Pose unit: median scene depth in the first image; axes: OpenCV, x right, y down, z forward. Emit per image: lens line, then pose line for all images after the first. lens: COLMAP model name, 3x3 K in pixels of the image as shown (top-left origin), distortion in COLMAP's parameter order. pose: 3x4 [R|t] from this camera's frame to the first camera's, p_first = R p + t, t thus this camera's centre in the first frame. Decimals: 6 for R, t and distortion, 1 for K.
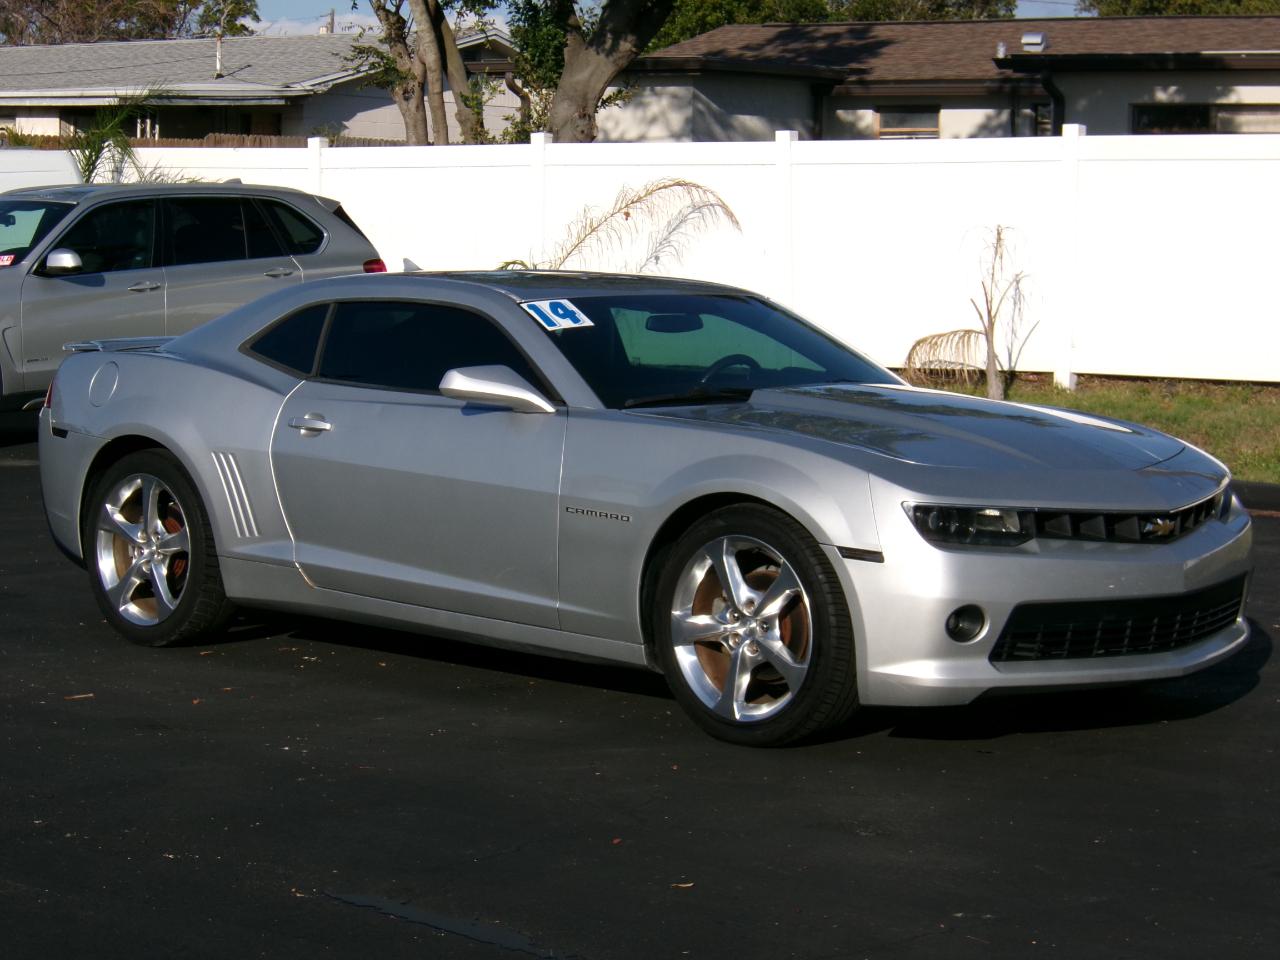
lens RADIAL K [[3021.3, 0, 677.9], [0, 3021.3, 541.0], [0, 0, 1]] dist [-0.170216, 0.000000]
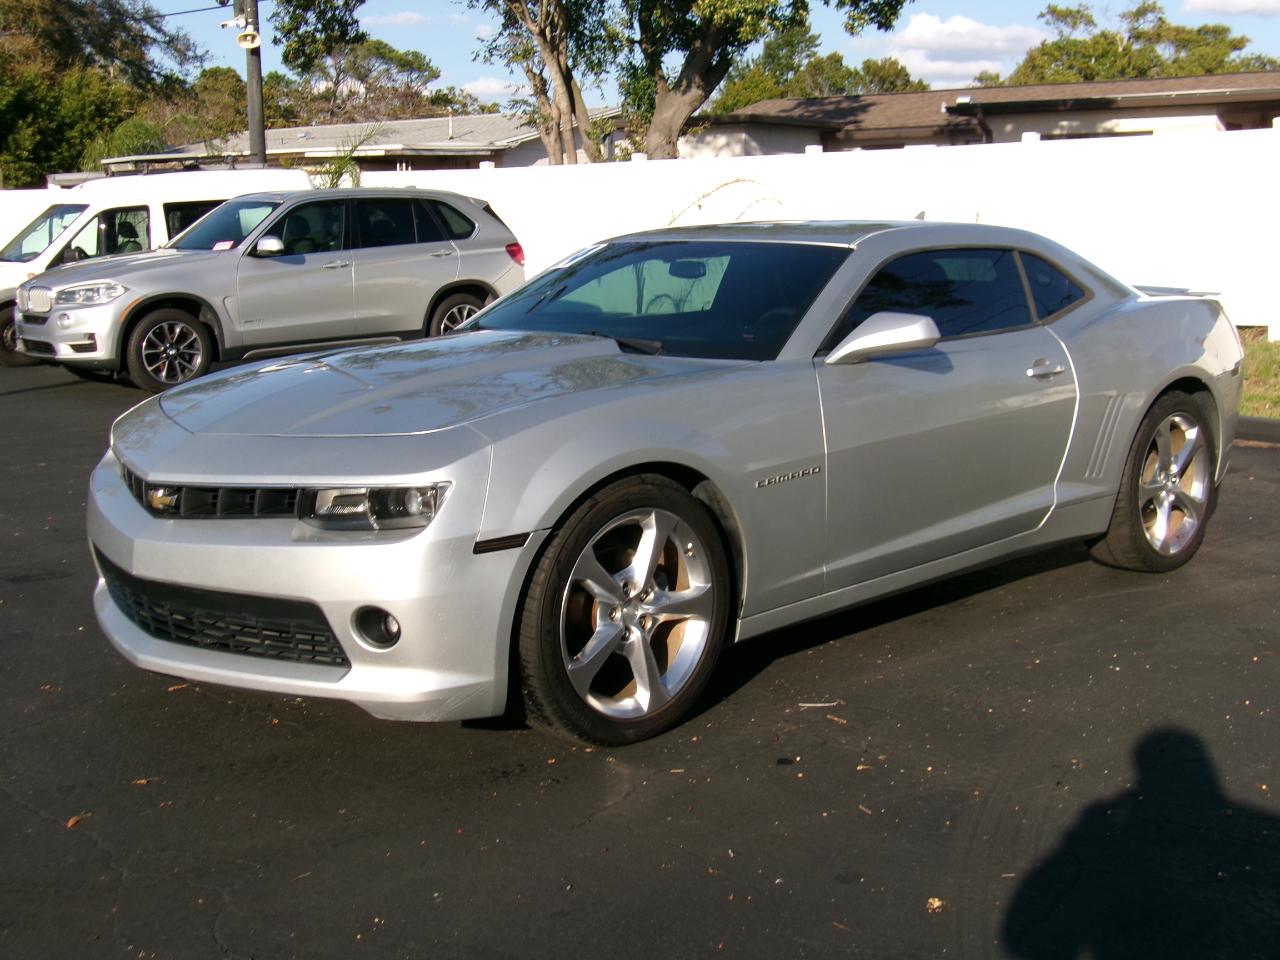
lens RADIAL K [[1582.2, 0, 646.5], [0, 1582.2, 489.2], [0, 0, 1]] dist [-0.013759, 0.000000]
pose [[0.998326, -0.007900, -0.057298, -0.000490], [0.010959, 0.998520, 0.053278, -0.020935], [0.056792, -0.053817, 0.996935, 0.301047]]
